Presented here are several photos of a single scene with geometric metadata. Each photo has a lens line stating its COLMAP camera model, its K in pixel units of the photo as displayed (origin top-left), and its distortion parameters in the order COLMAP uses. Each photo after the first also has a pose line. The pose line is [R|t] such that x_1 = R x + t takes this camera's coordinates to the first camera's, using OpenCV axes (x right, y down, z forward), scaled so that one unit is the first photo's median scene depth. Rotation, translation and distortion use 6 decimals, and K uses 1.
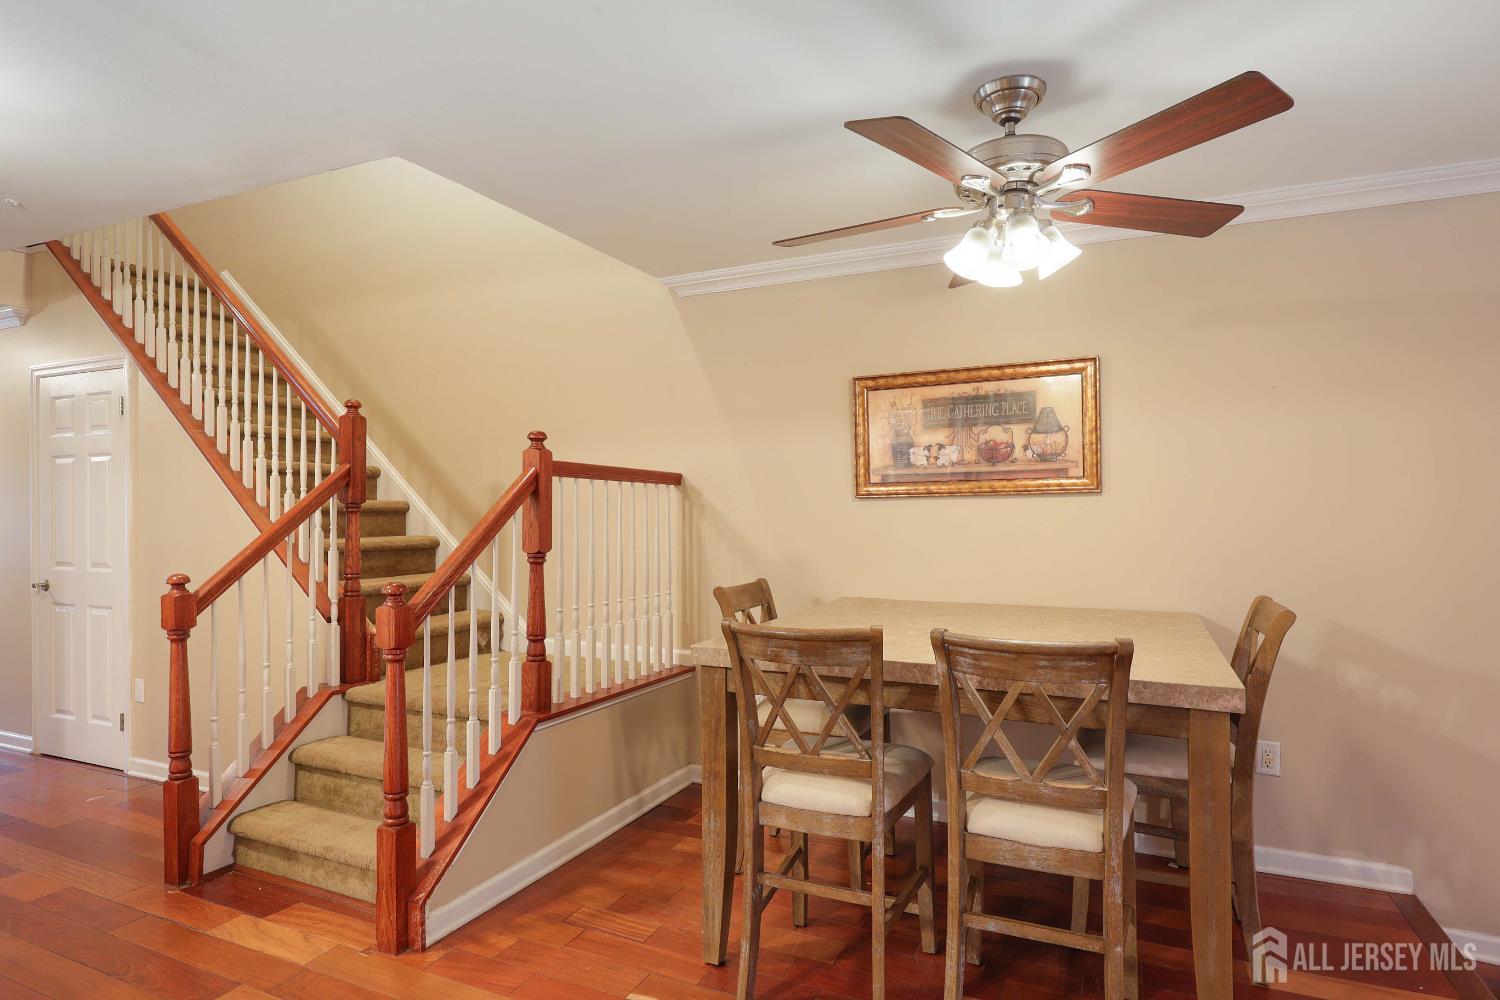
lens RADIAL K [[801.8, 0, 751.0], [0, 801.8, 486.5], [0, 0, 1]] dist [0.001152, 0.000289]
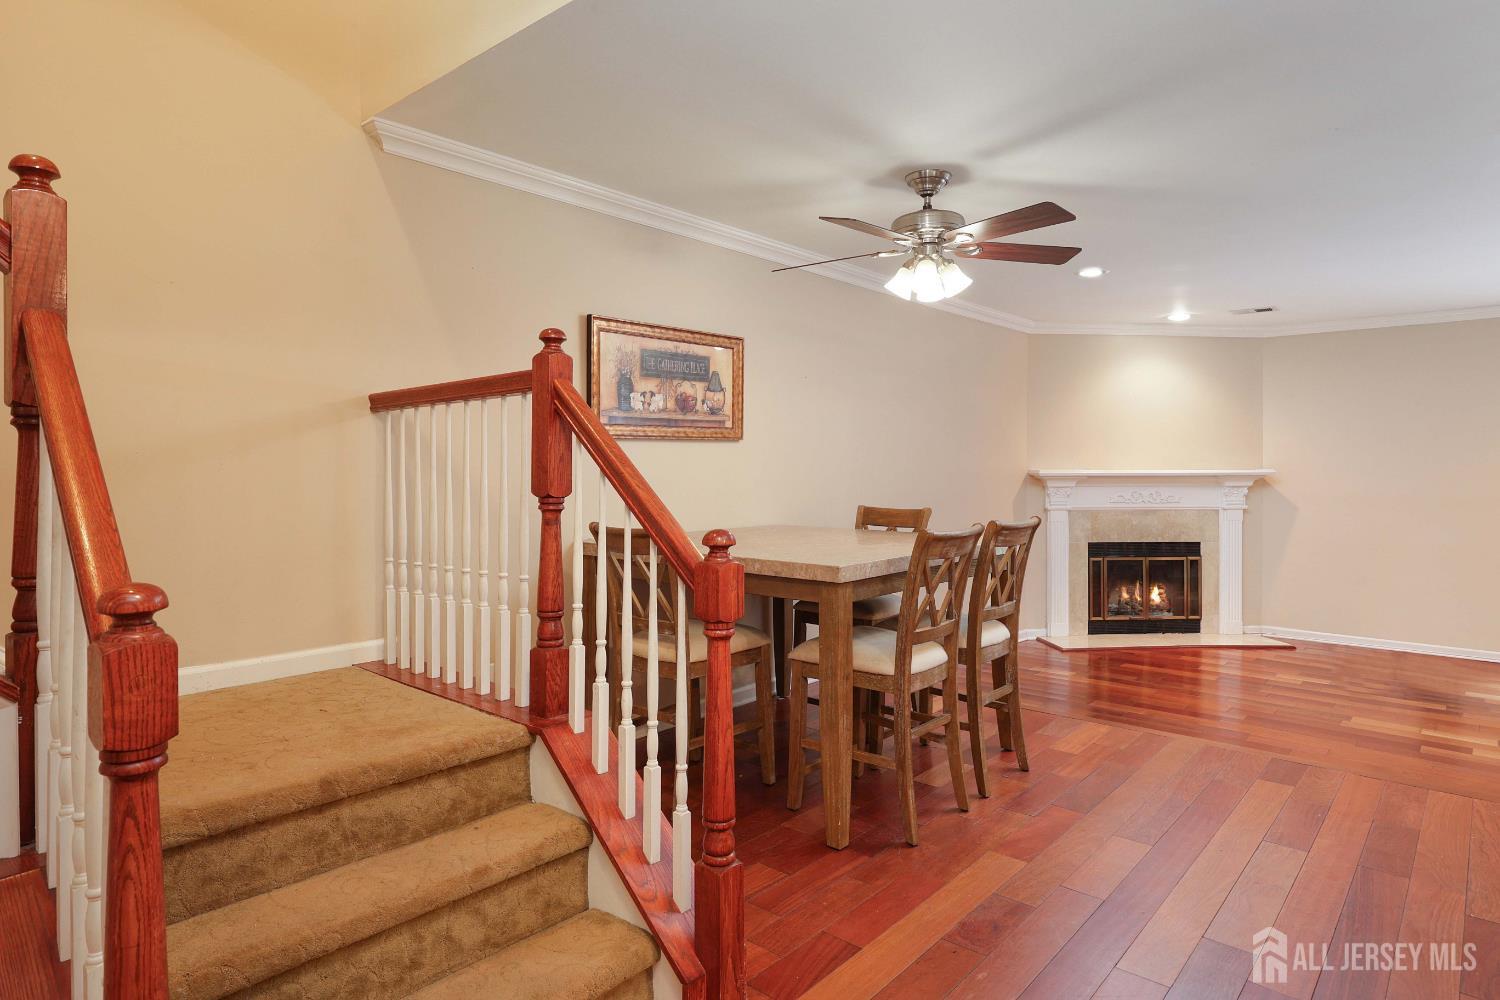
lens RADIAL K [[839.2, 0, 742.2], [0, 839.2, 474.6], [0, 0, 1]] dist [0.000525, 0.001314]
pose [[0.299729, -0.007249, 0.953997, -0.851707], [-0.030439, 0.999389, 0.017157, 0.038555], [-0.953539, -0.034181, 0.299325, 0.544766]]
